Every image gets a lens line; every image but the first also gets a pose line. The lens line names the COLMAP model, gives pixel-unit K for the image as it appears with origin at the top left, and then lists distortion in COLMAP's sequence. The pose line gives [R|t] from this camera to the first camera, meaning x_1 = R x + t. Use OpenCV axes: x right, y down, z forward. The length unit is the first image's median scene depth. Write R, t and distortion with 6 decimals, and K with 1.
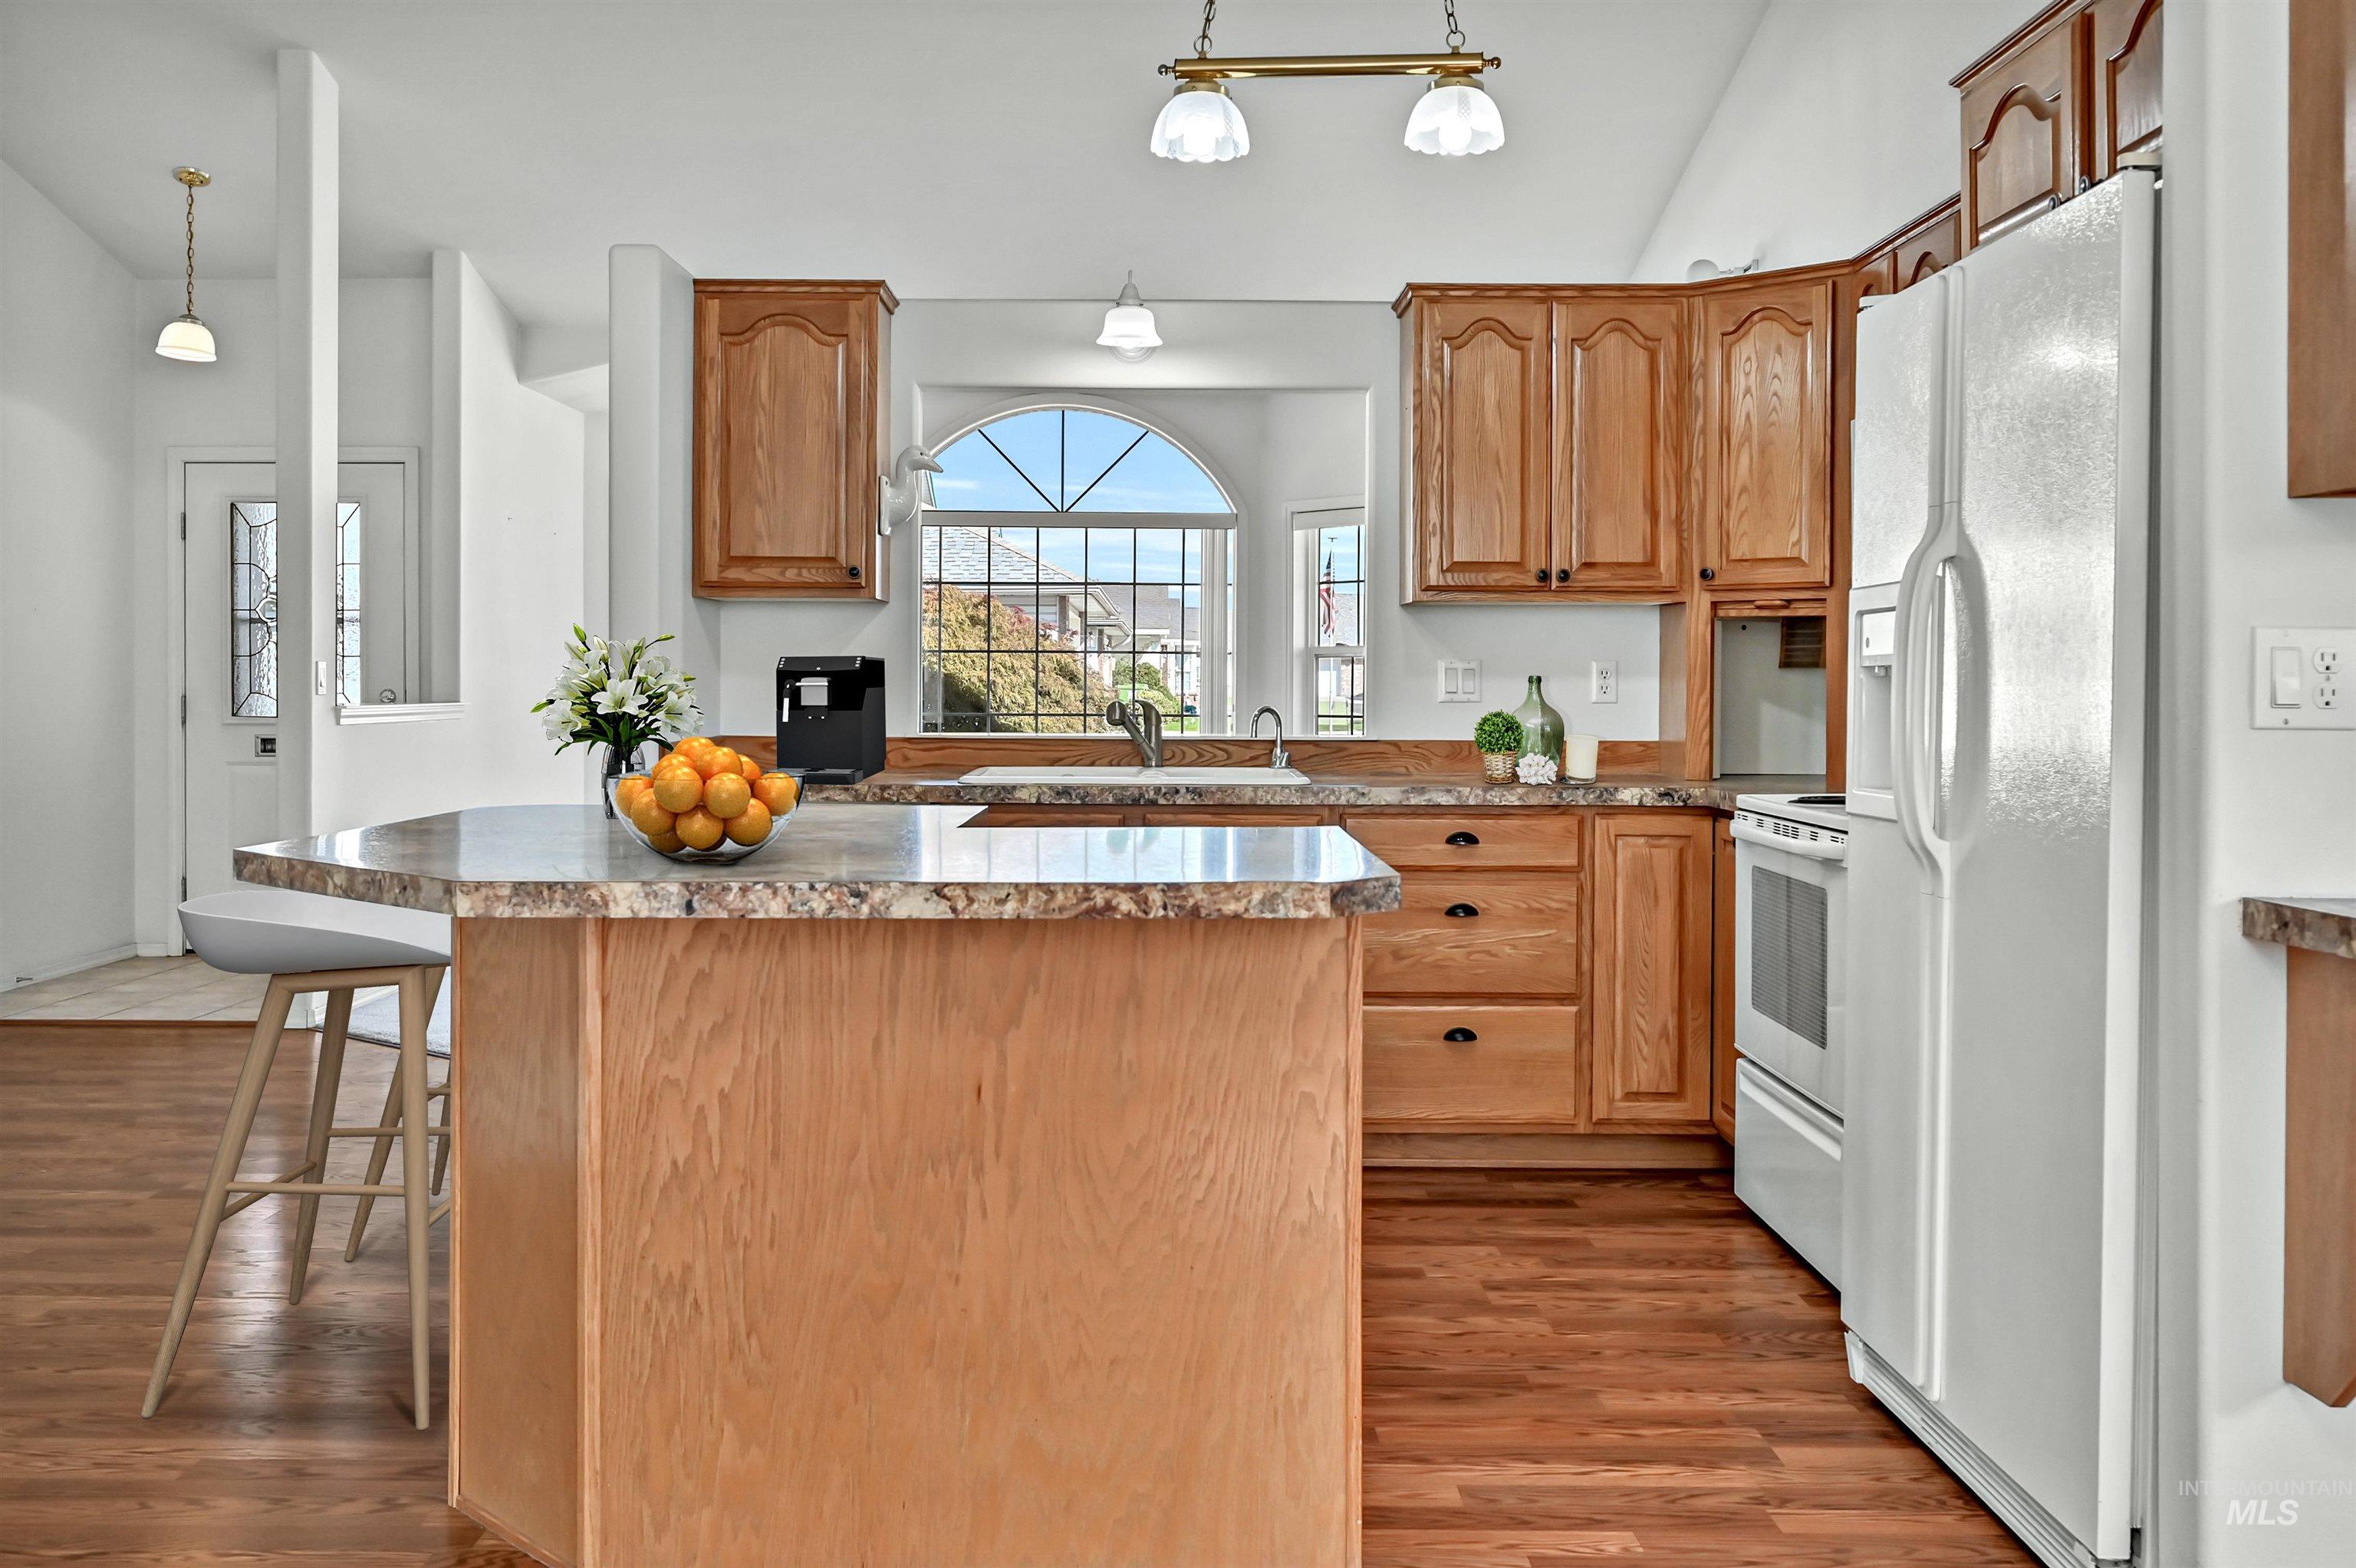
lens RADIAL K [[2039.9, 0, 1173.5], [0, 2039.9, 705.0], [0, 0, 1]] dist [0.003425, 0.000293]
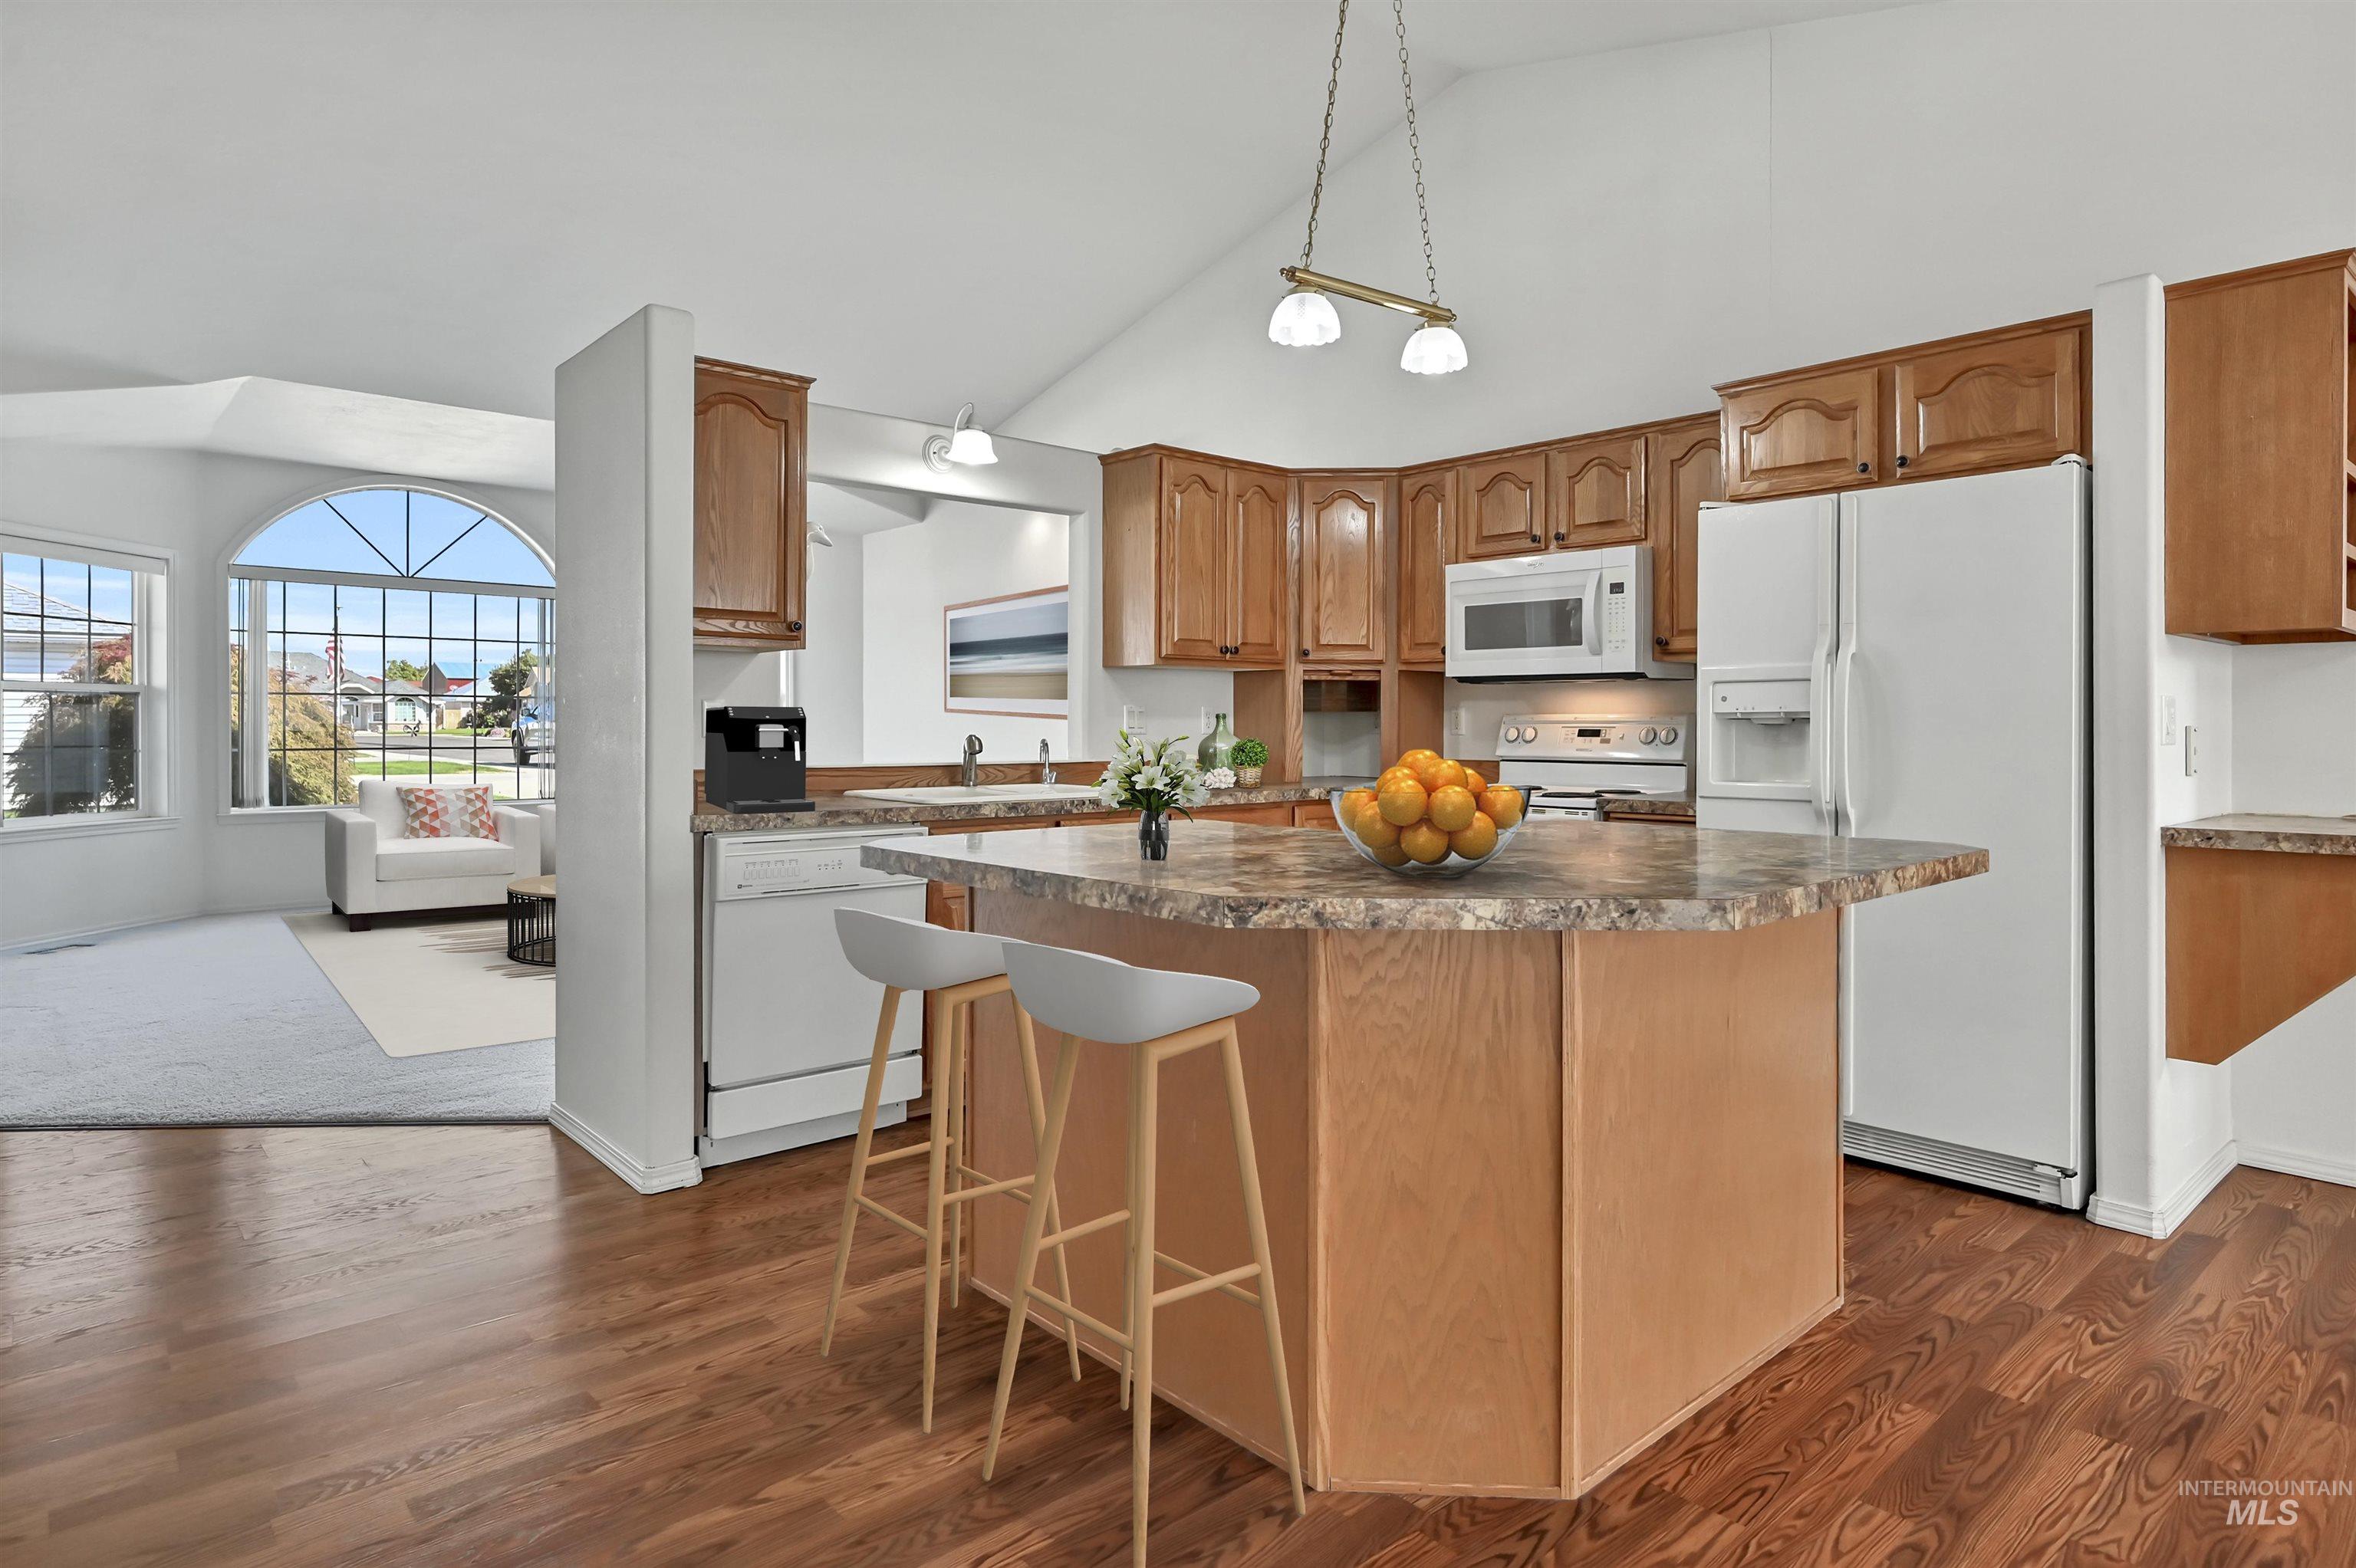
lens RADIAL K [[1308.0, 0, 1179.1], [0, 1308.0, 729.6], [0, 0, 1]] dist [-0.003360, 0.000195]
pose [[0.746472, -0.005782, 0.665392, -0.487453], [0.008075, 0.999967, -0.000369, -0.004448], [-0.665368, 0.005648, 0.746494, 0.302108]]
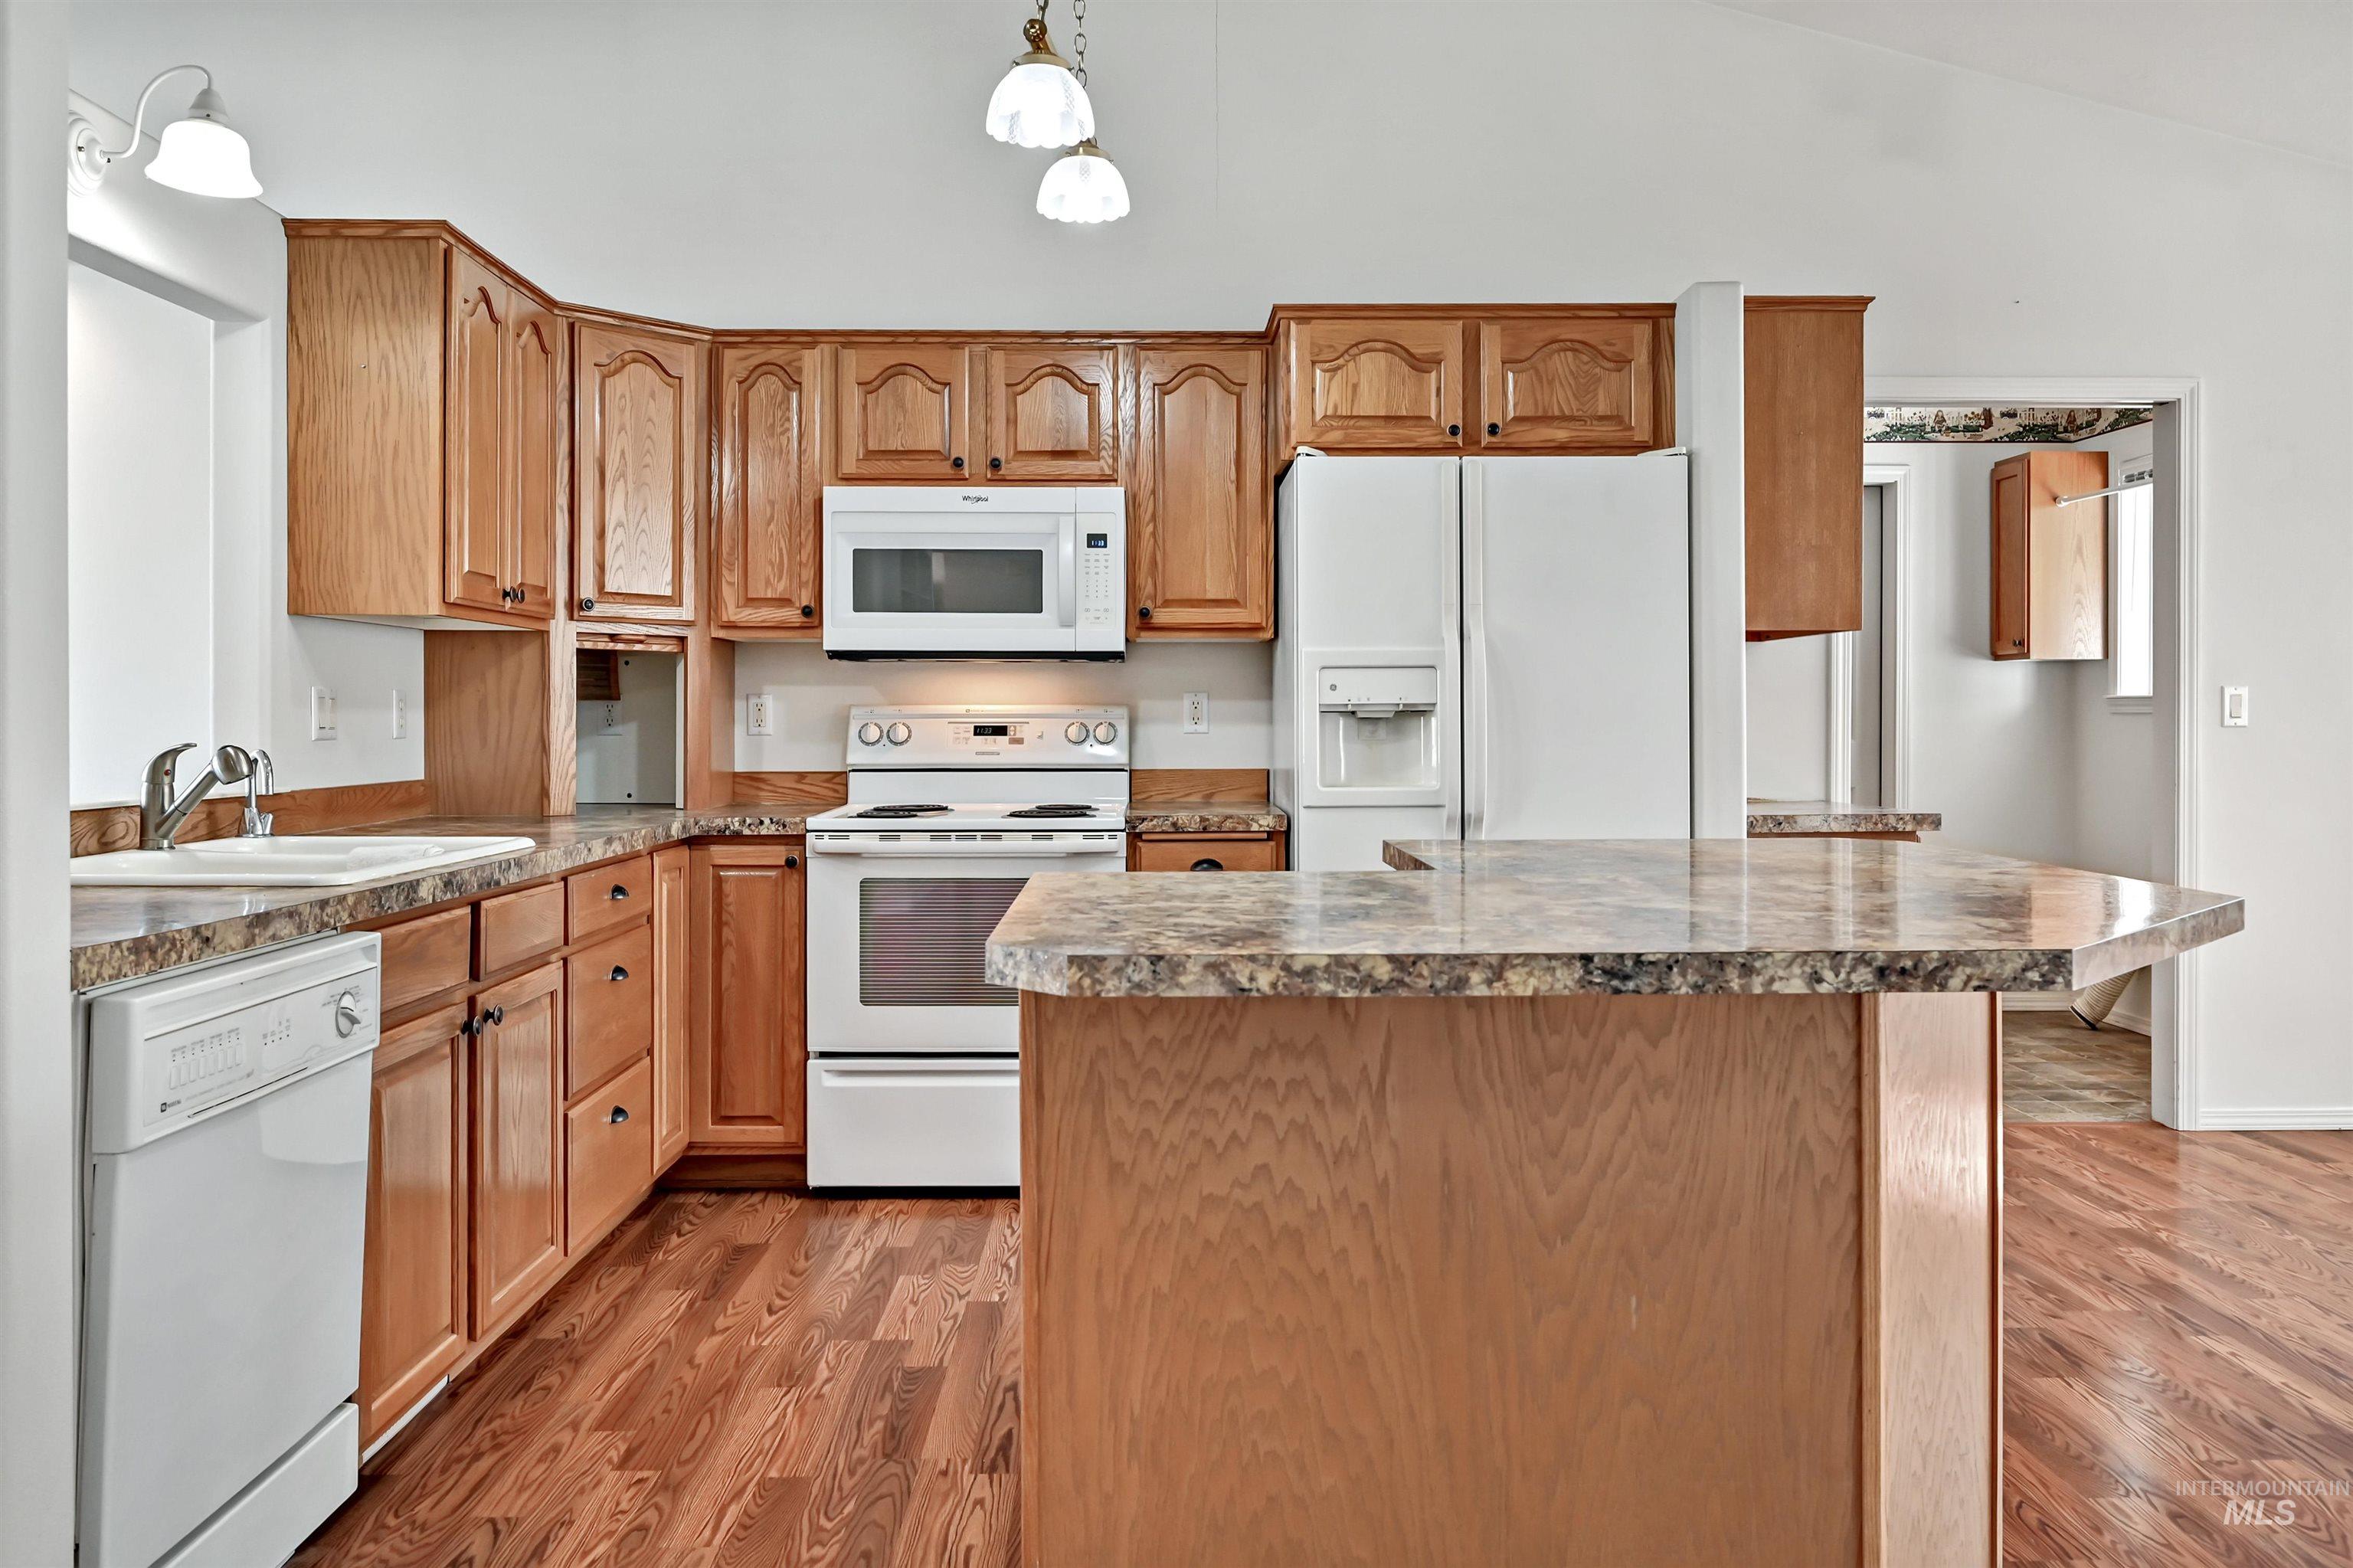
lens RADIAL K [[1775.0, 0, 1170.4], [0, 1775.0, 723.4], [0, 0, 1]] dist [-0.007341, -0.003662]
pose [[-0.015761, -0.006686, 0.999853, -0.593143], [0.011620, 0.999909, 0.006870, -0.009194], [-0.999808, 0.011727, -0.015681, 0.726714]]
